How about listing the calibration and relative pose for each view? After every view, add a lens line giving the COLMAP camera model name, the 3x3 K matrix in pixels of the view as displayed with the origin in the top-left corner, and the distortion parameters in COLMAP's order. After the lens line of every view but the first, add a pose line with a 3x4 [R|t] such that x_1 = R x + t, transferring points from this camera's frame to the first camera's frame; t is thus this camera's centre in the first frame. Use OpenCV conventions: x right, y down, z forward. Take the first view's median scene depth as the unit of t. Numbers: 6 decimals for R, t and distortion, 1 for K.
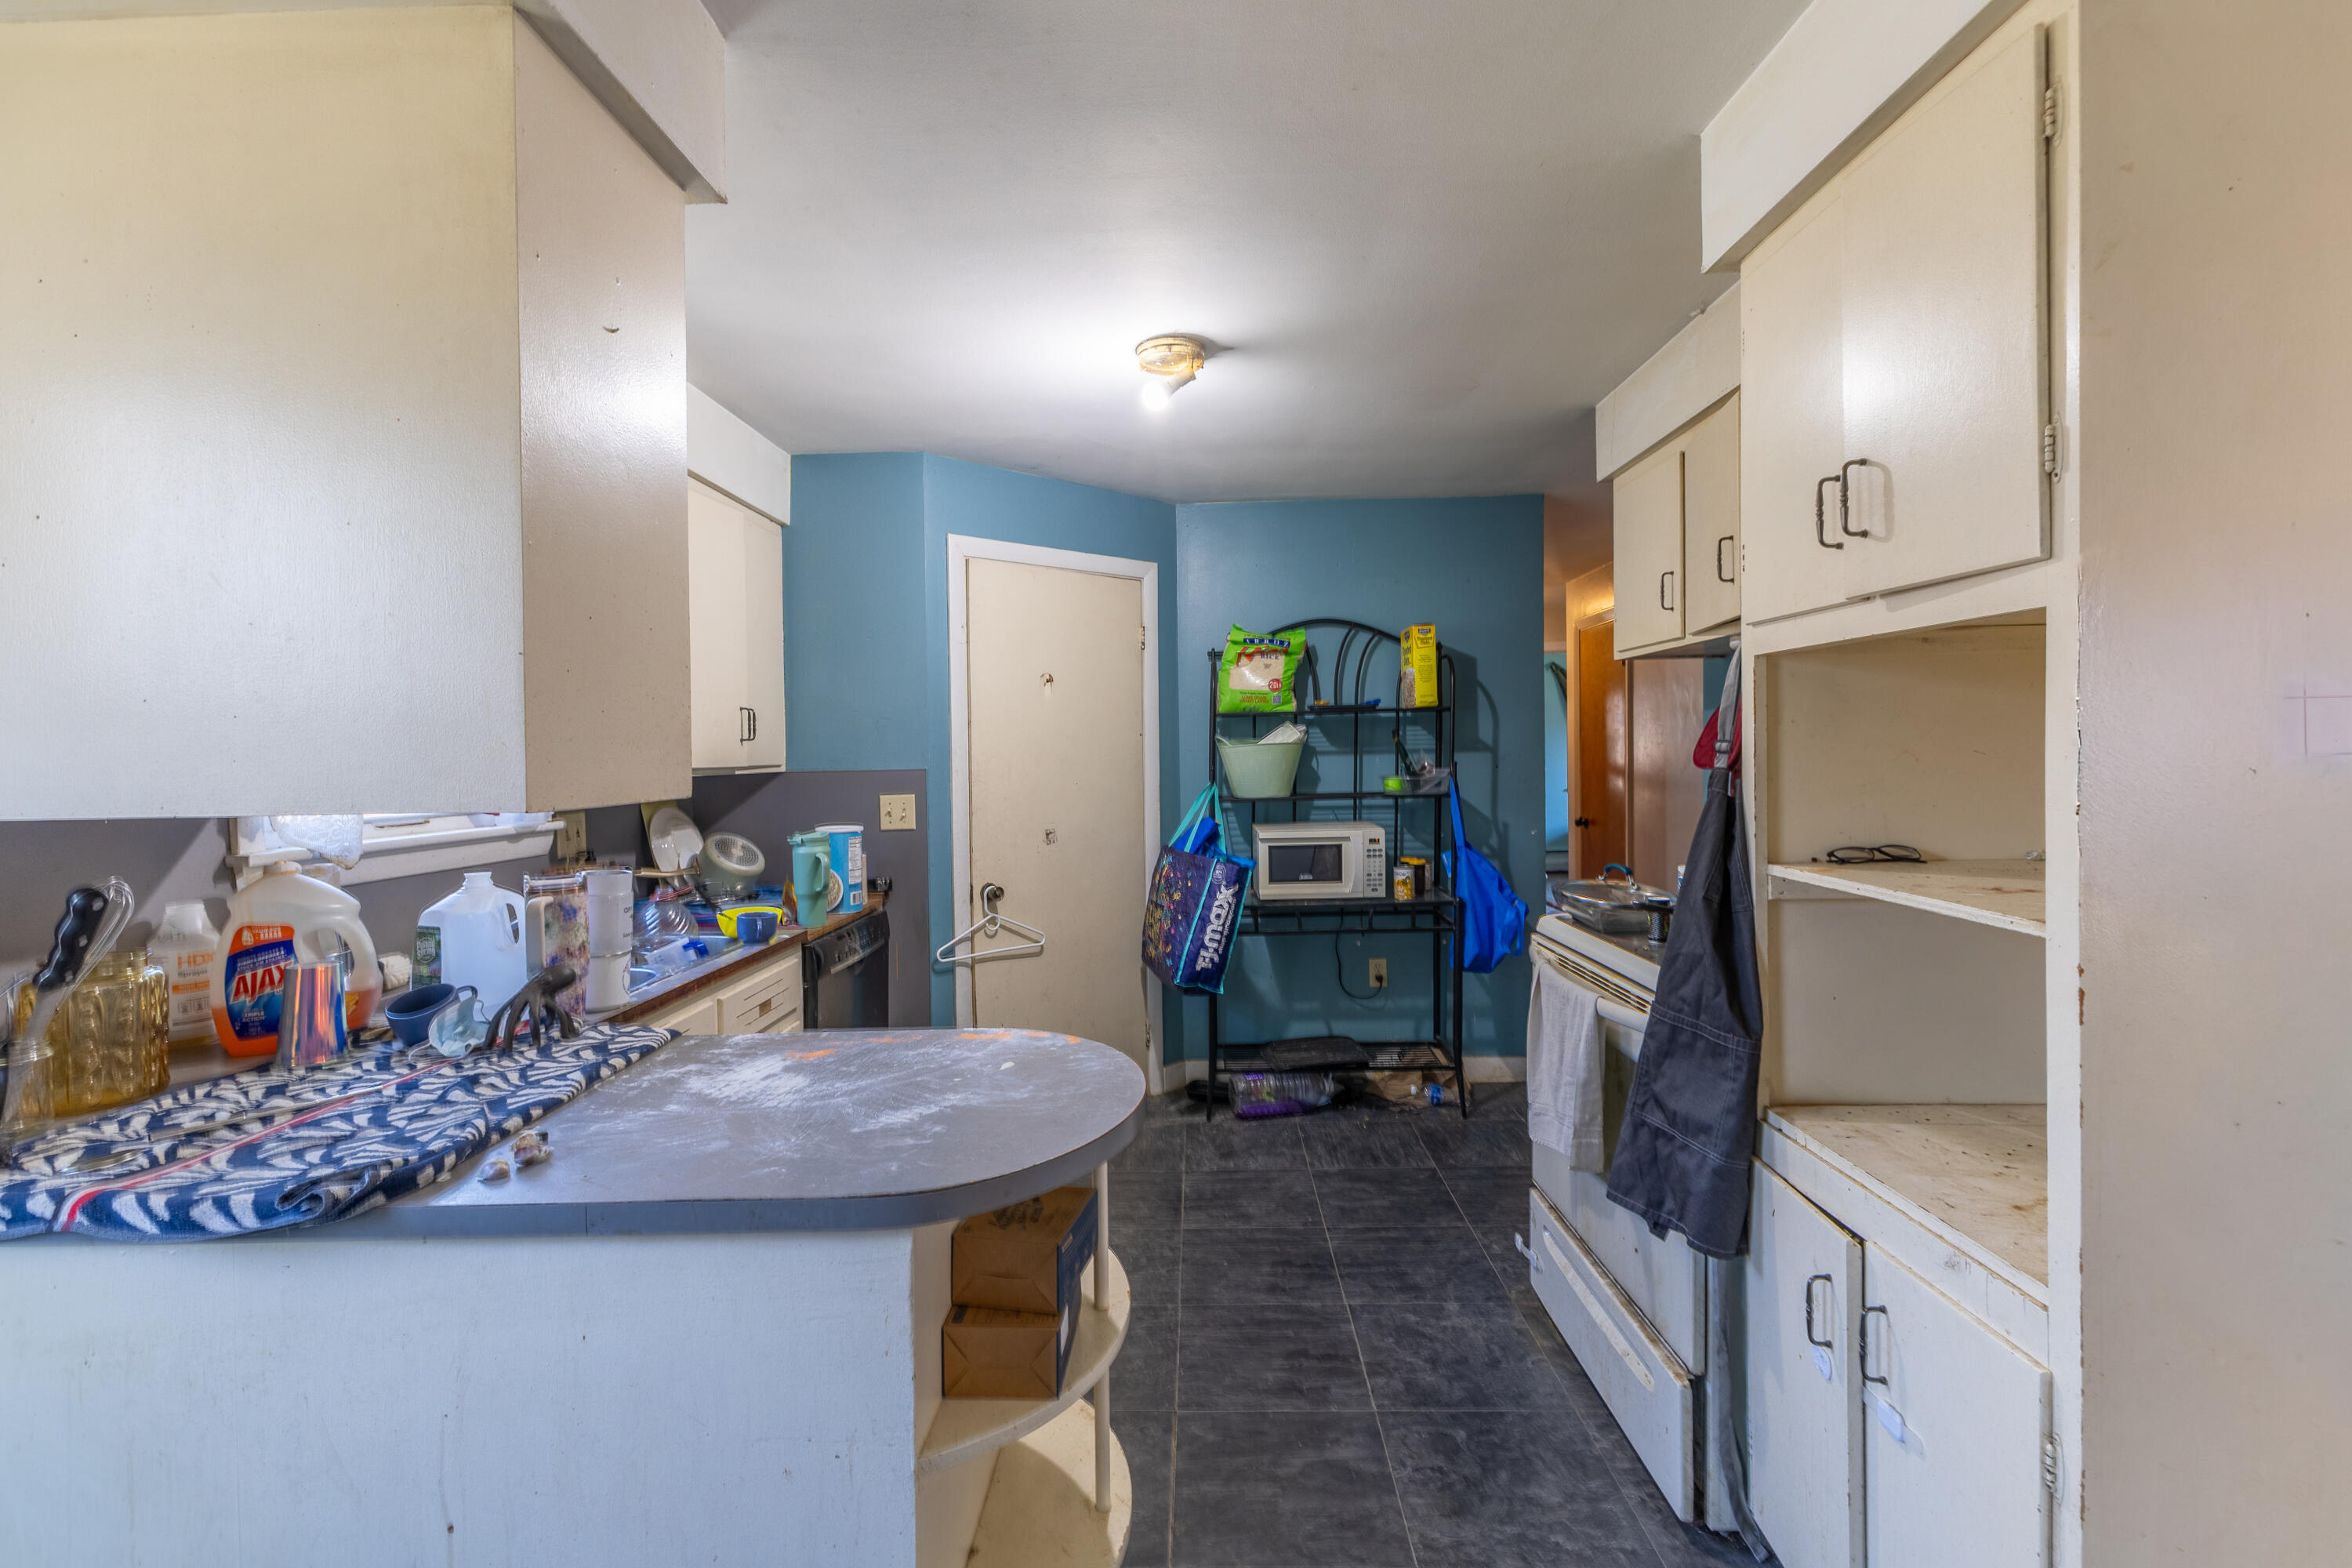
lens RADIAL K [[1017.2, 0, 1180.6], [0, 1017.2, 775.6], [0, 0, 1]] dist [0.009151, -0.000093]
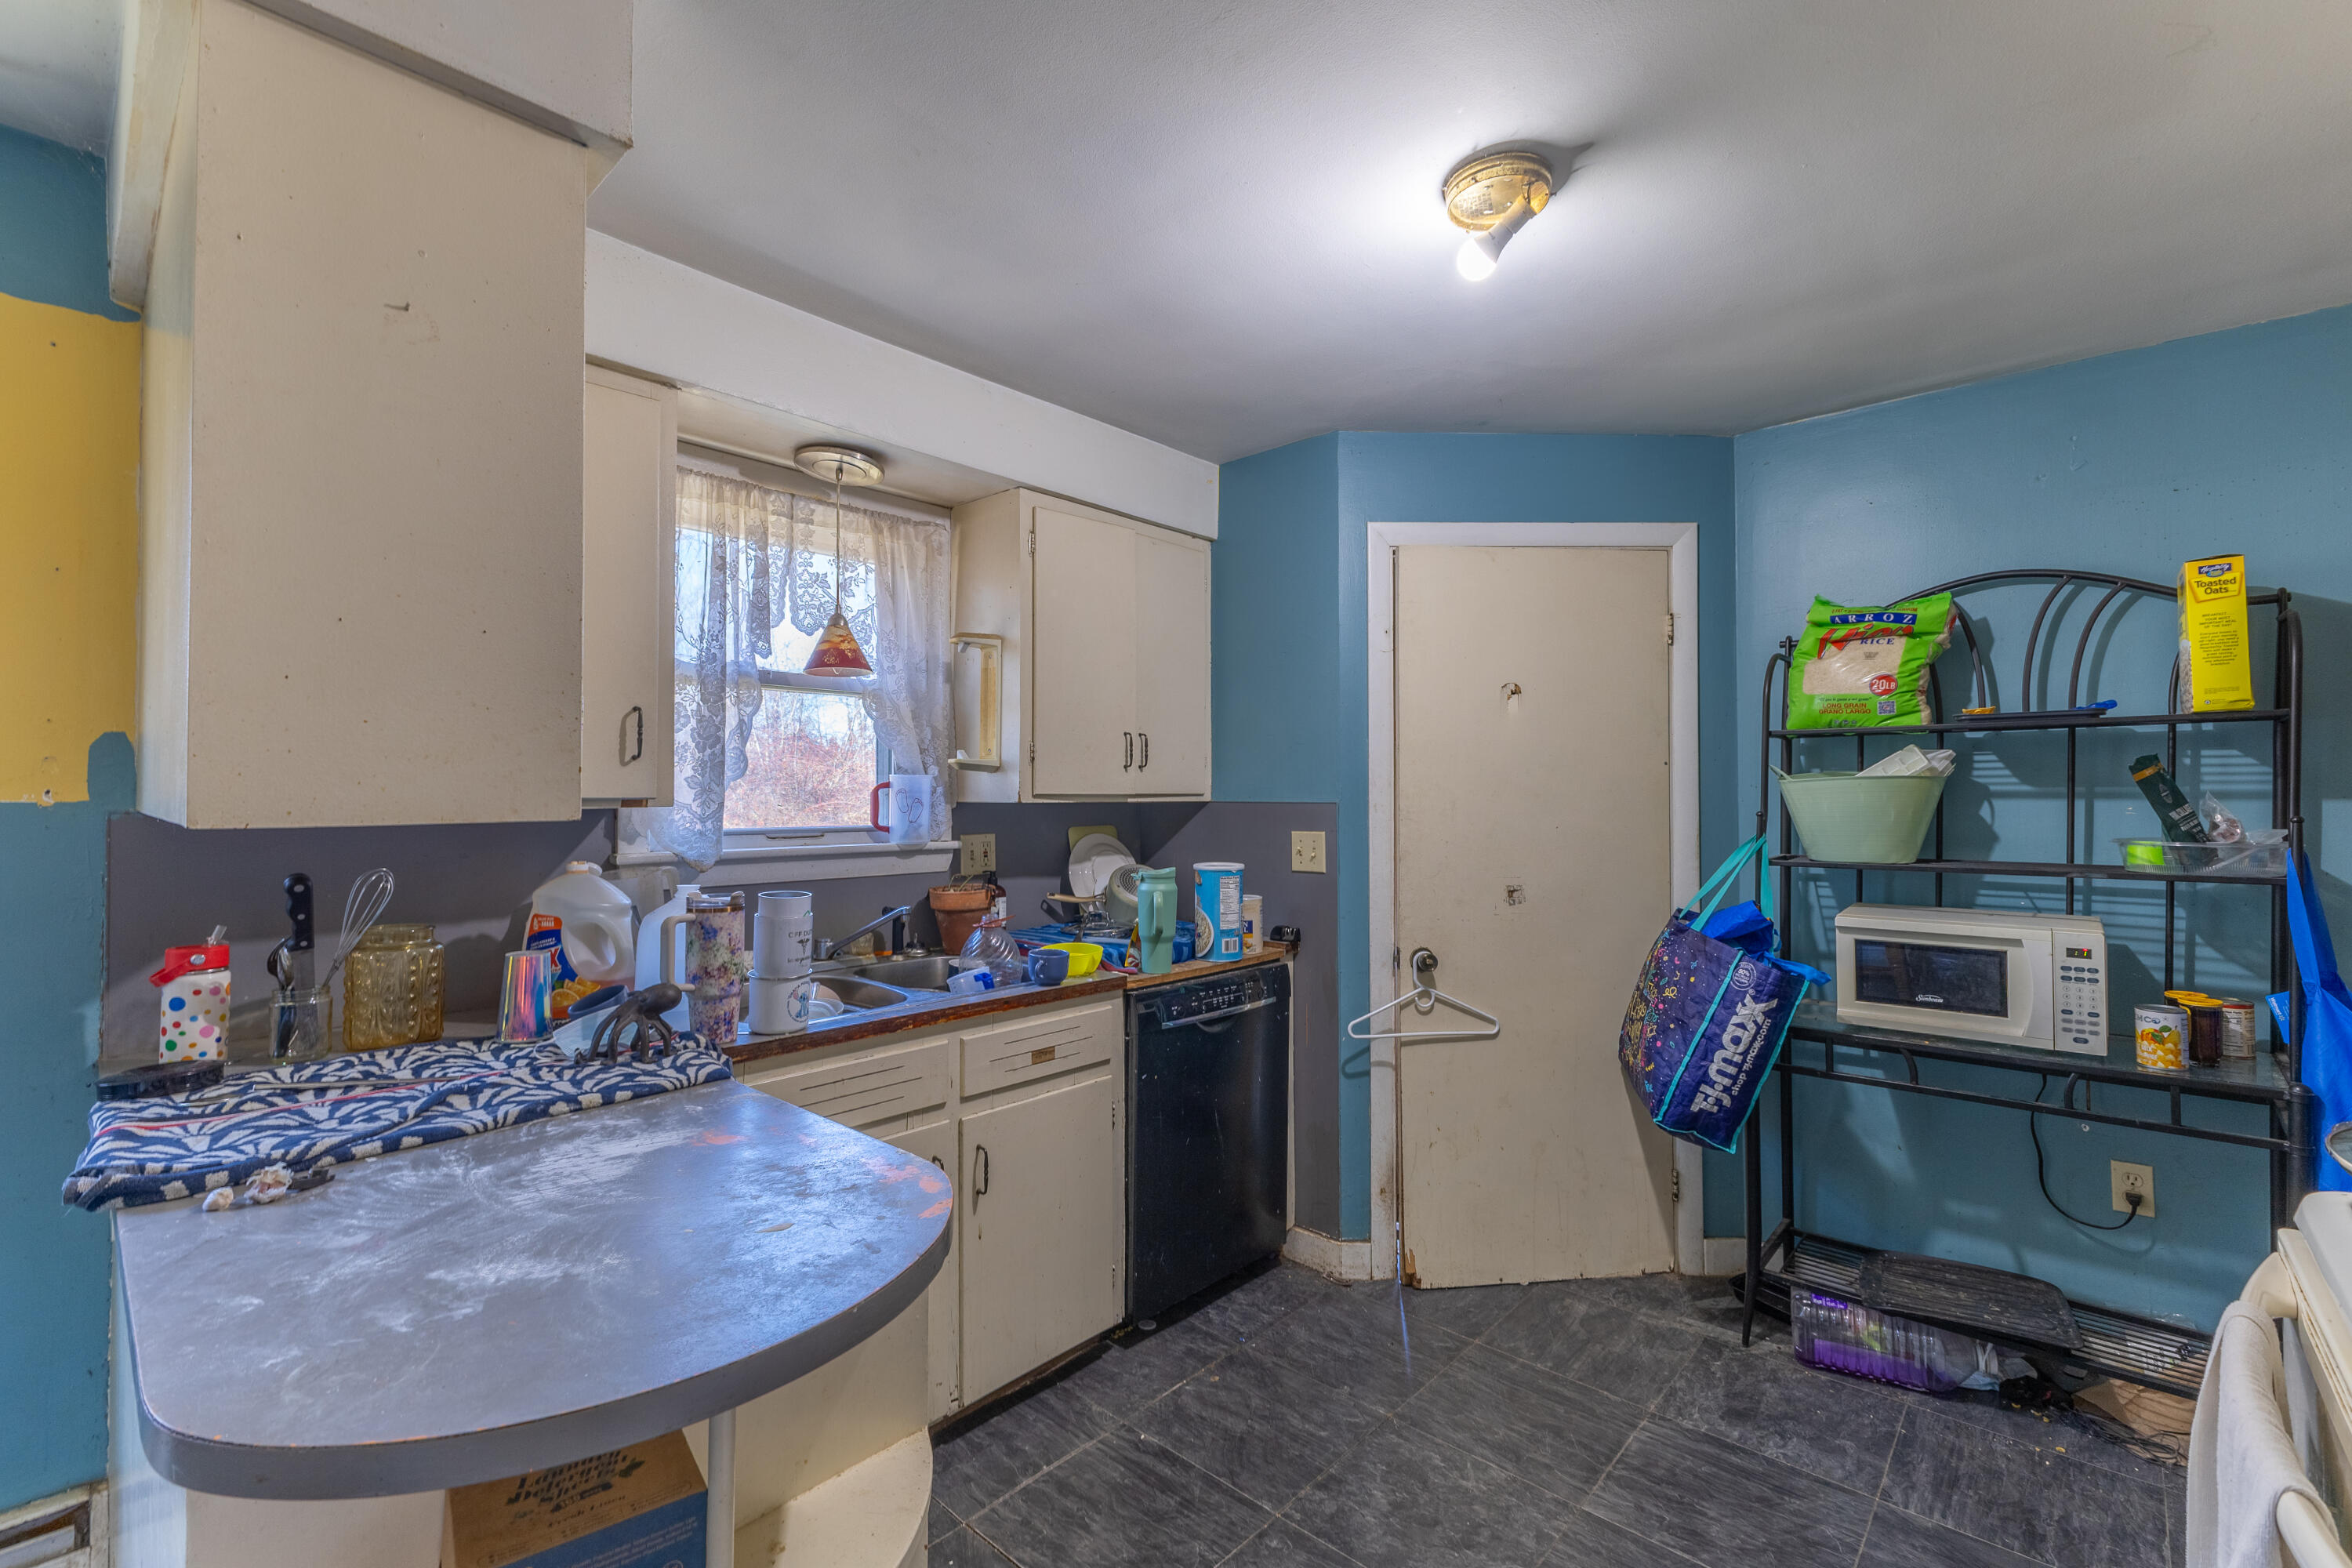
lens RADIAL K [[1017.2, 0, 1175.4], [0, 1017.2, 778.2], [0, 0, 1]] dist [0.009151, -0.000093]
pose [[0.756782, 0.010917, -0.653576, 0.180438], [-0.031844, 0.999289, -0.020182, -0.004822], [0.652891, 0.036086, 0.756592, 0.243468]]
